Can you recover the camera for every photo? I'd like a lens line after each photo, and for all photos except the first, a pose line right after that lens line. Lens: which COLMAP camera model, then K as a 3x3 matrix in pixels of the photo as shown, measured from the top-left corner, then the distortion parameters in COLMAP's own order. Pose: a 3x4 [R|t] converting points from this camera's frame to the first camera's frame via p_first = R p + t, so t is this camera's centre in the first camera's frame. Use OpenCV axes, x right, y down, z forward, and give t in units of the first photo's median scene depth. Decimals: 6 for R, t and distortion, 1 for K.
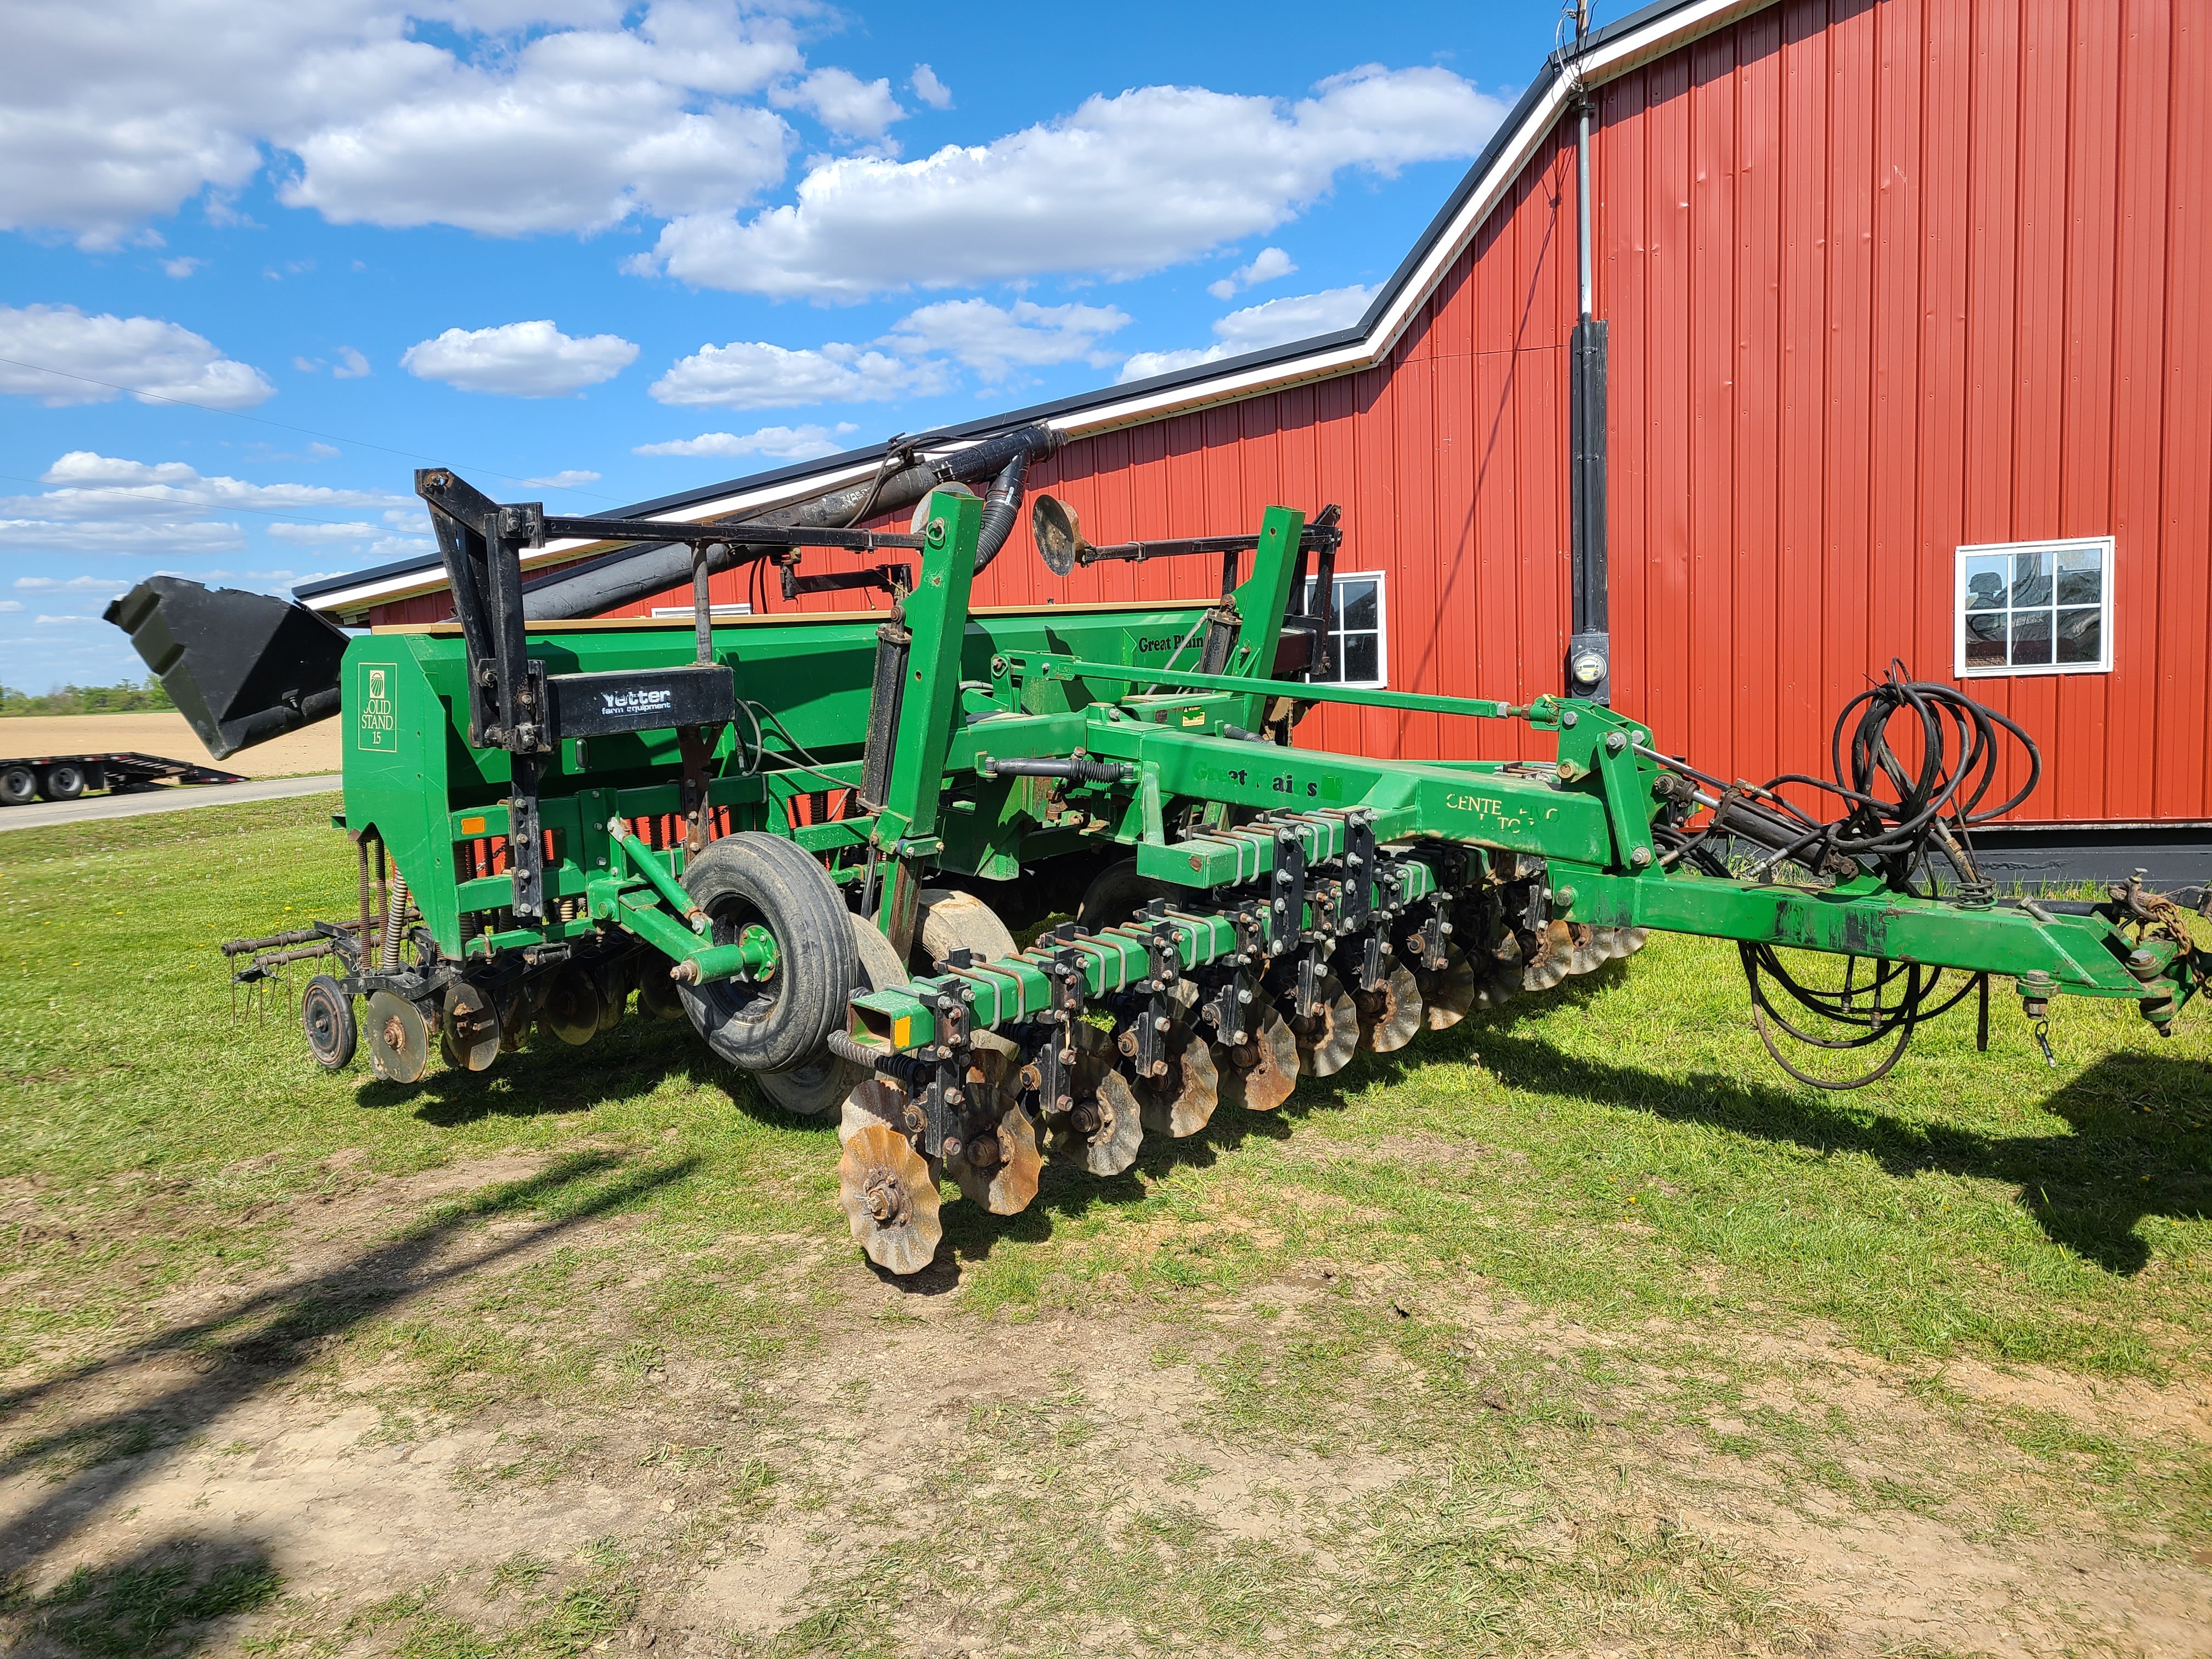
lens RADIAL K [[1647.1, 0, 1085.6], [0, 1647.1, 823.8], [0, 0, 1]] dist [0.069658, -0.061258]
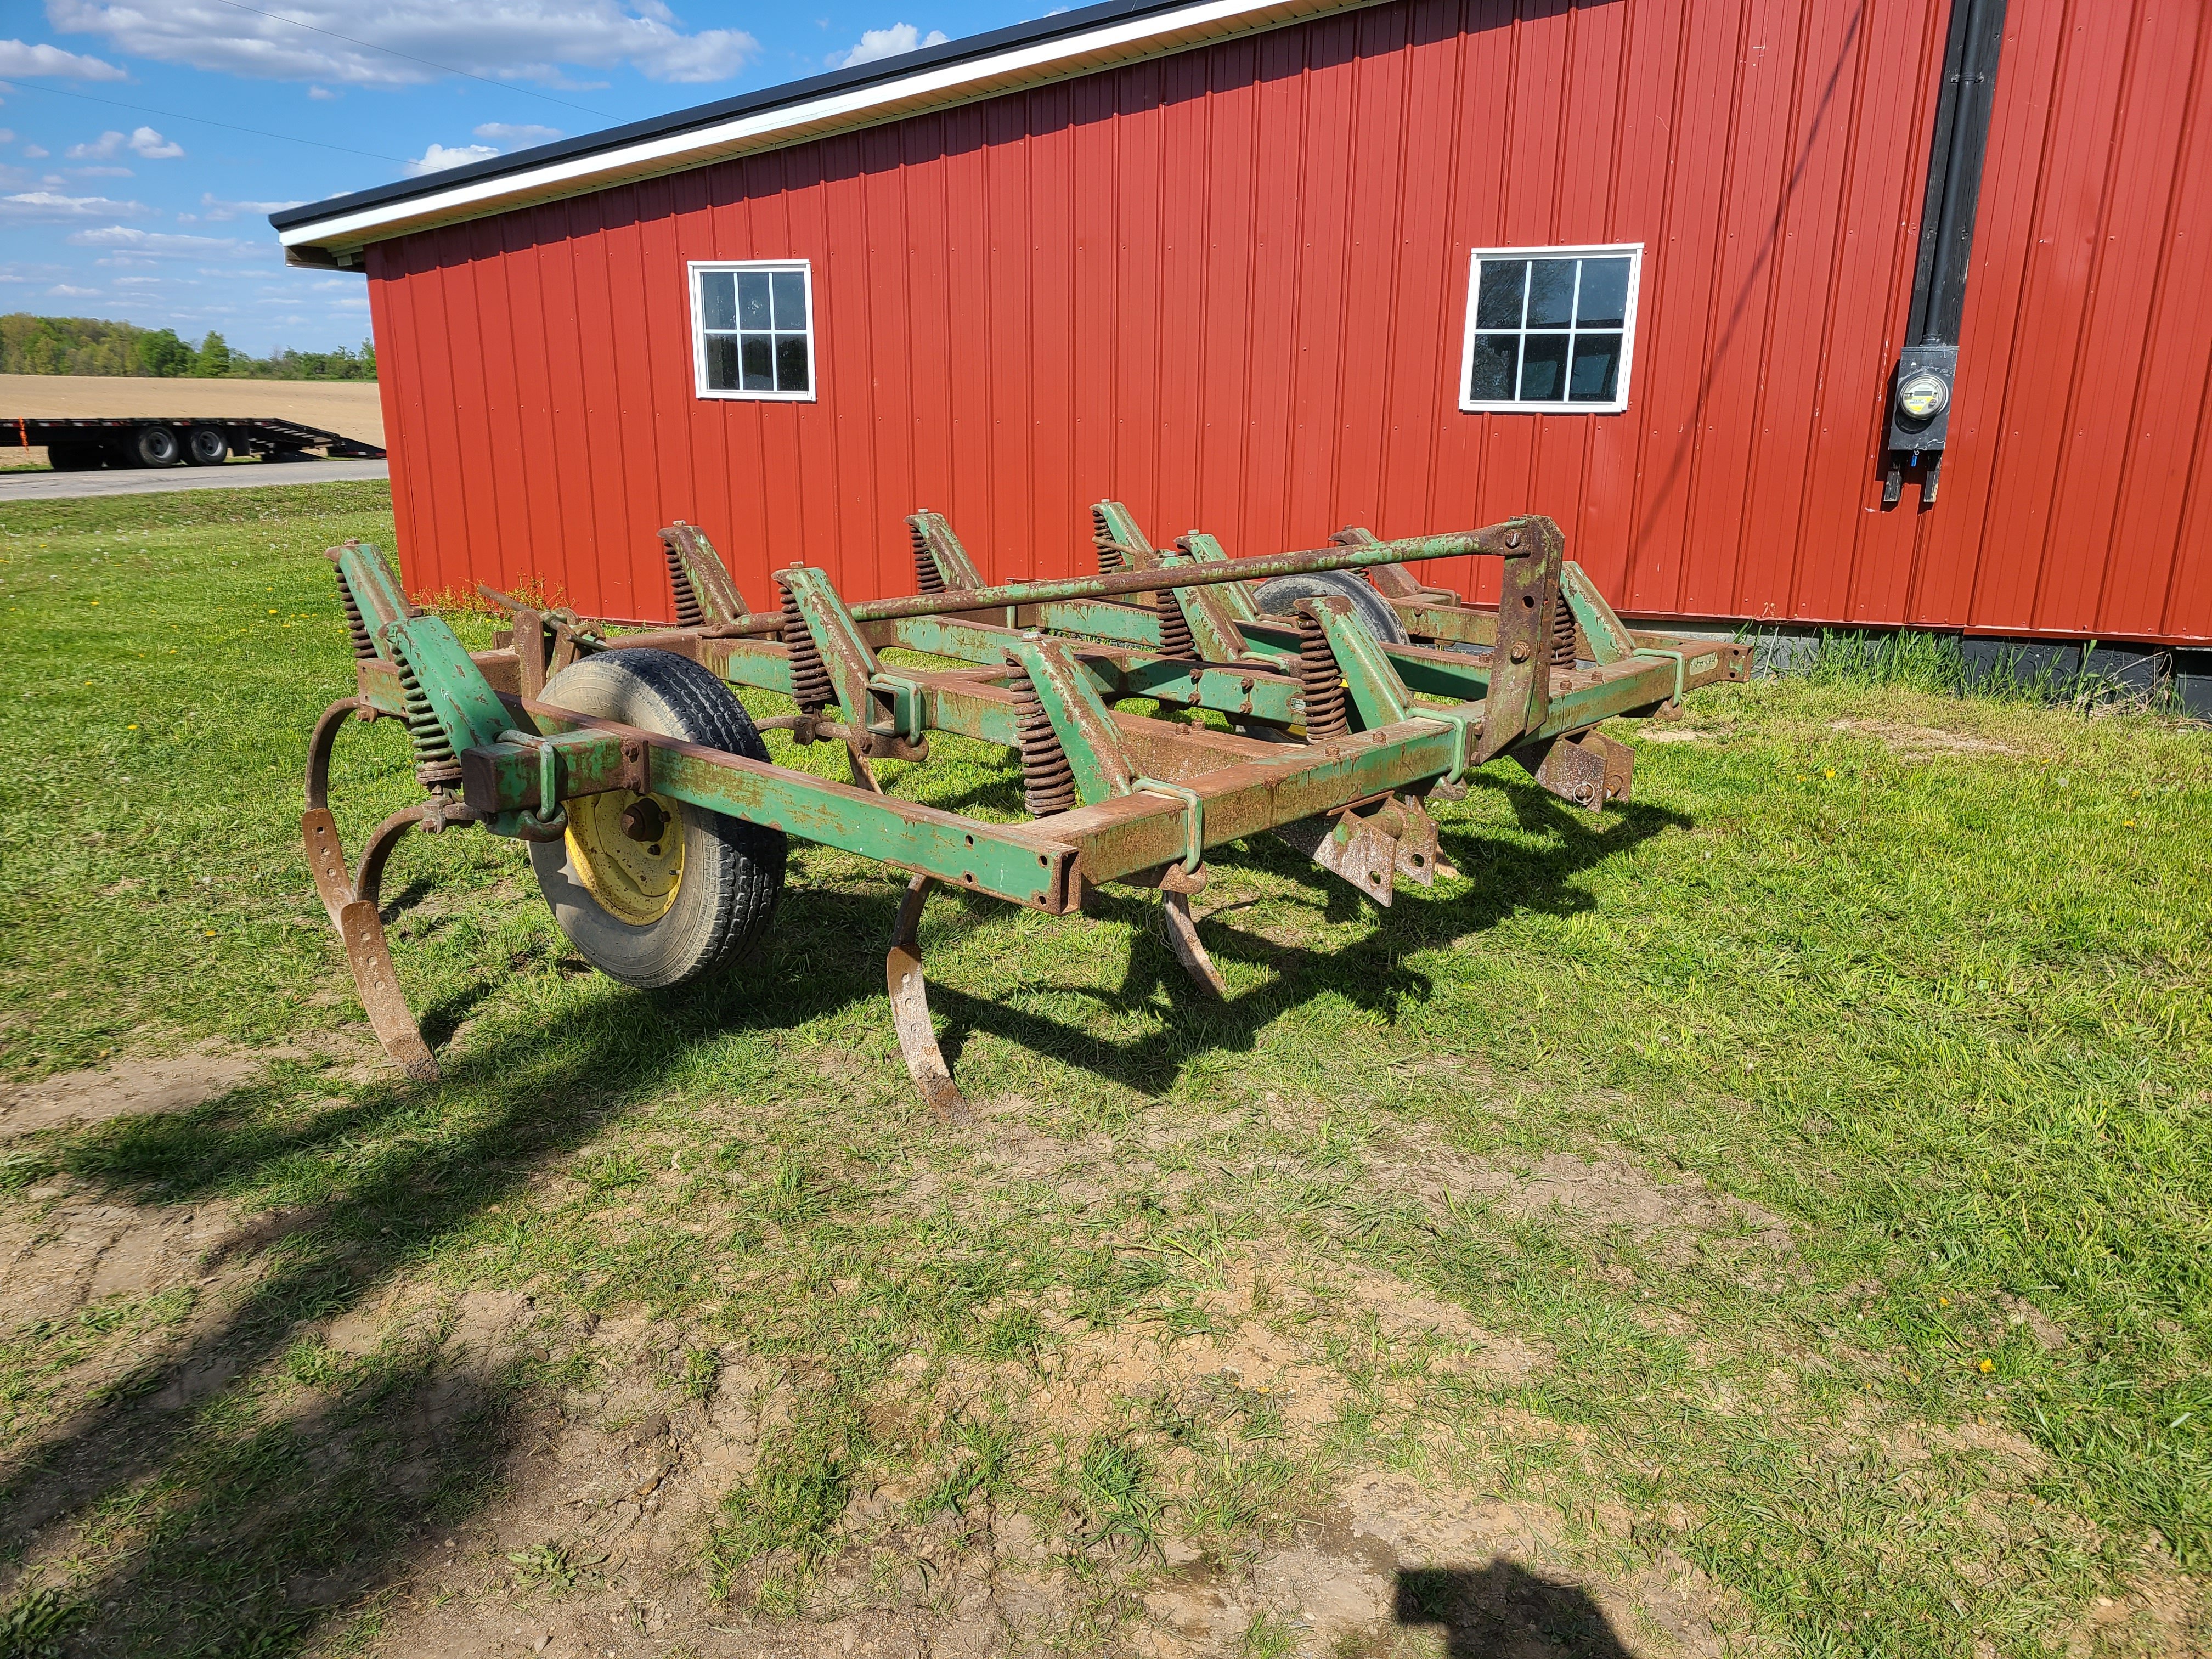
lens RADIAL K [[1649.6, 0, 1102.2], [0, 1649.6, 855.9], [0, 0, 1]] dist [0.064890, -0.057266]
pose [[0.992667, 0.077580, -0.092697, 0.071873], [-0.059208, 0.980636, 0.186674, -0.027087], [0.105384, -0.179817, 0.978039, 0.442649]]
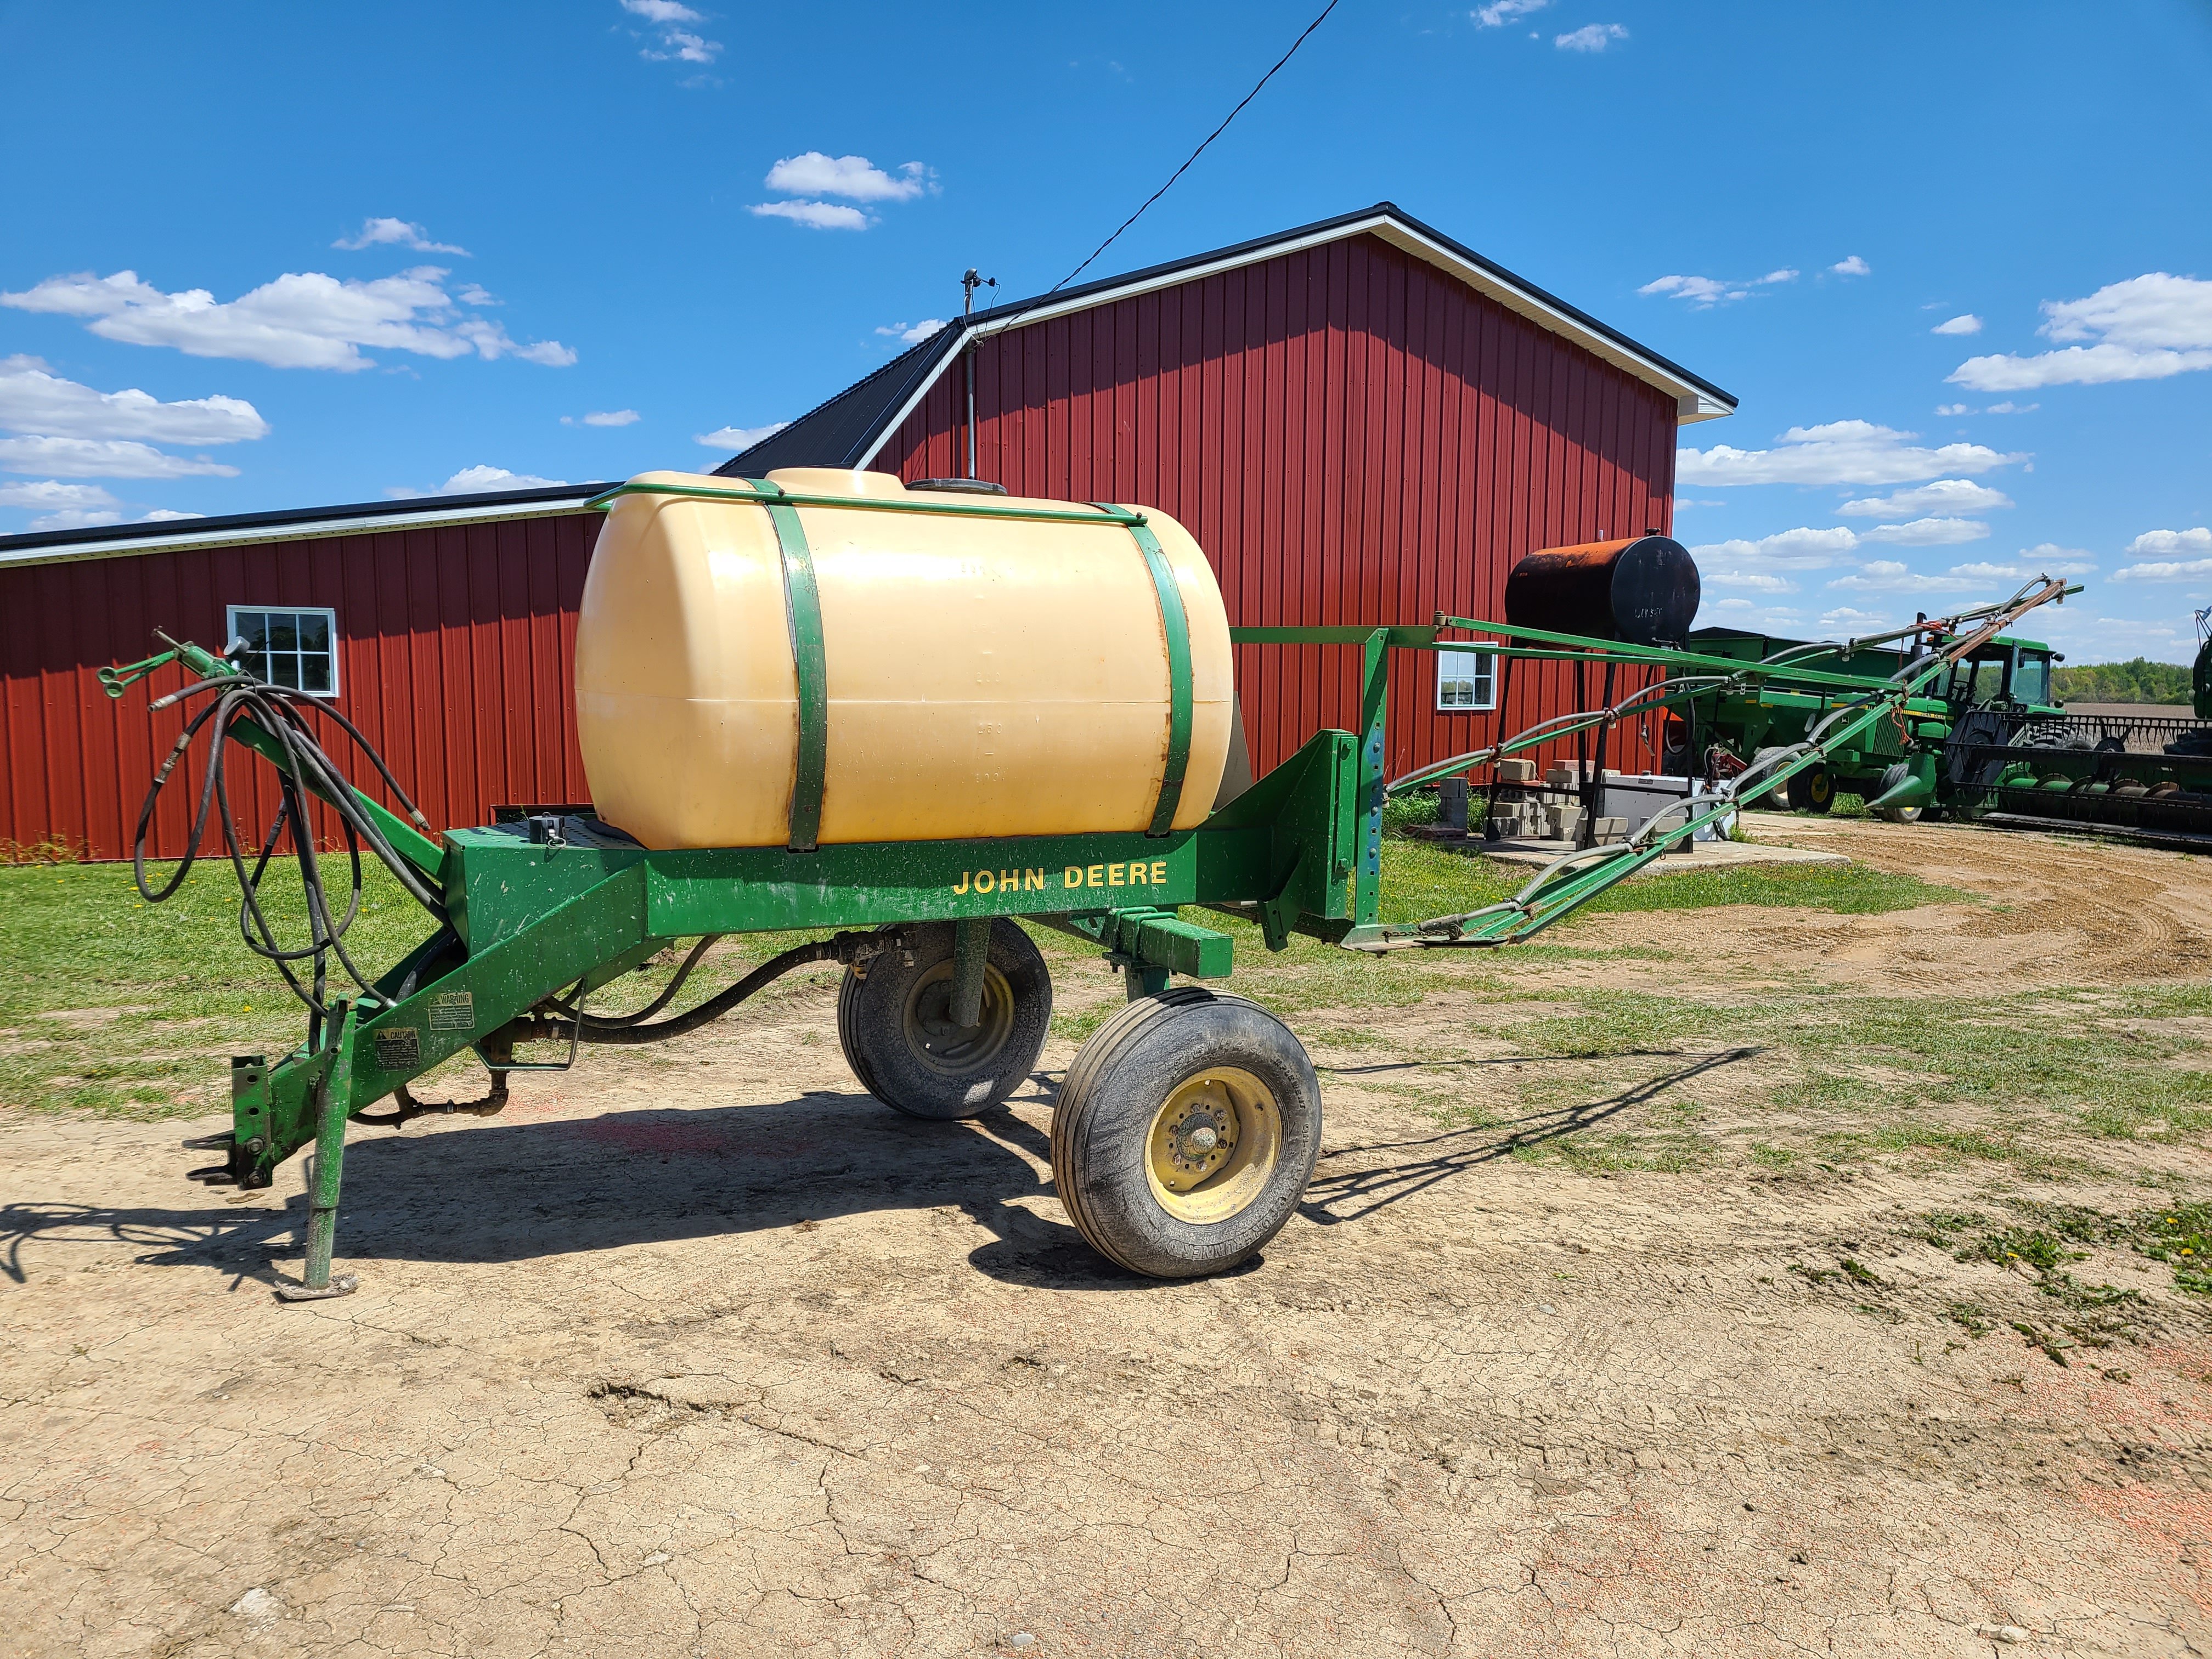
lens RADIAL K [[1653.5, 0, 1086.8], [0, 1653.5, 863.5], [0, 0, 1]] dist [0.067383, -0.062485]
pose [[0.781127, -0.013970, 0.624216, -1.214349], [0.018994, 0.999819, -0.001391, 0.143366], [-0.624083, 0.012943, 0.781251, -0.634614]]
